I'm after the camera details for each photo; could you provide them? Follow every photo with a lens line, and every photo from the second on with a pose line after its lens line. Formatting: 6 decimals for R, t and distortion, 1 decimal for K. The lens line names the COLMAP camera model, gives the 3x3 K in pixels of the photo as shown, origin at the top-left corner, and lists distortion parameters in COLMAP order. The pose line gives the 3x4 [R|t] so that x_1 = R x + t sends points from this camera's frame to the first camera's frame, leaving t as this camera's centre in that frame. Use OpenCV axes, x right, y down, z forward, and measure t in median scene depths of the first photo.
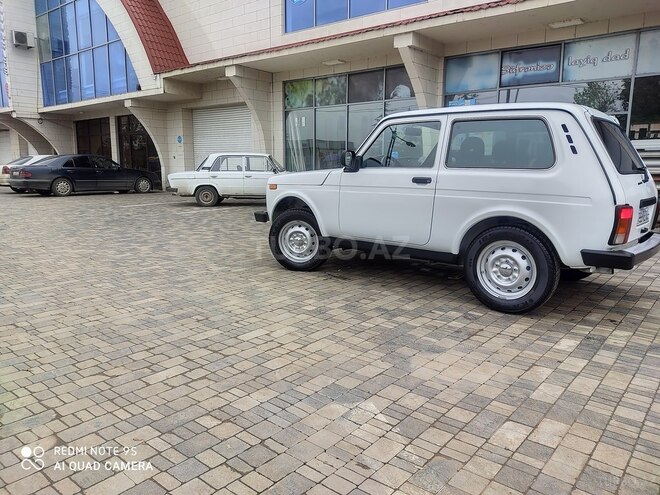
lens RADIAL K [[489.6, 0, 327.8], [0, 489.6, 246.8], [0, 0, 1]] dist [0.075472, -0.092517]
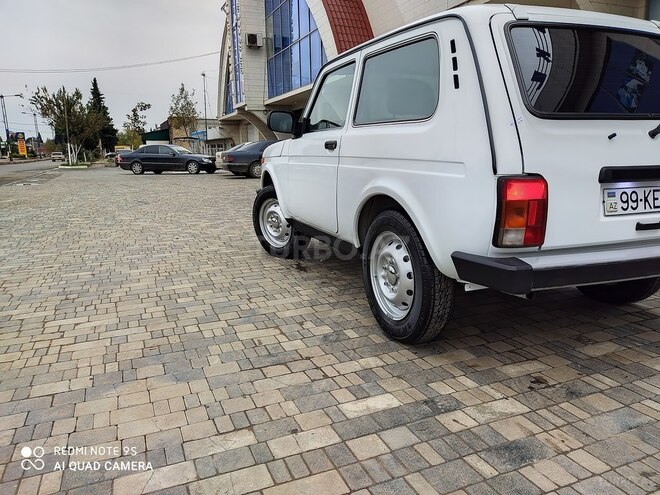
lens RADIAL K [[489.6, 0, 327.3], [0, 489.6, 246.5], [0, 0, 1]] dist [0.075472, -0.092517]
pose [[0.889482, 0.064466, -0.452401, 0.582385], [-0.050067, 0.997787, 0.043742, -0.017000], [0.454220, -0.016257, 0.890741, 0.370959]]
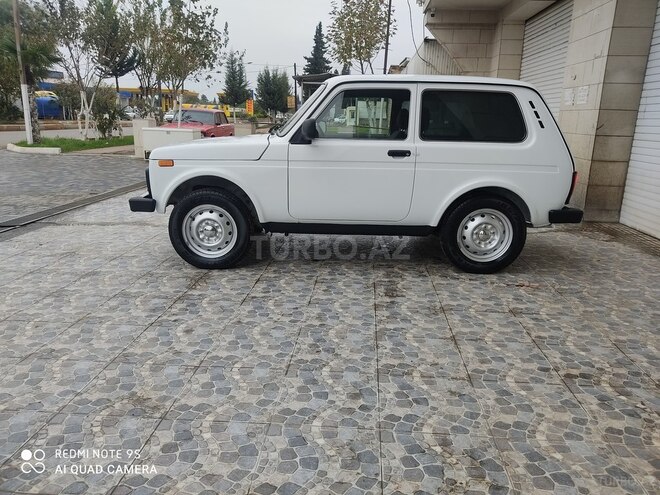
lens RADIAL K [[489.6, 0, 326.9], [0, 489.6, 247.7], [0, 0, 1]] dist [0.075472, -0.092517]
pose [[0.768115, -0.156245, 0.620957, -0.586594], [0.094602, 0.986821, 0.131282, -0.102170], [-0.633285, -0.042096, 0.772773, 0.380570]]
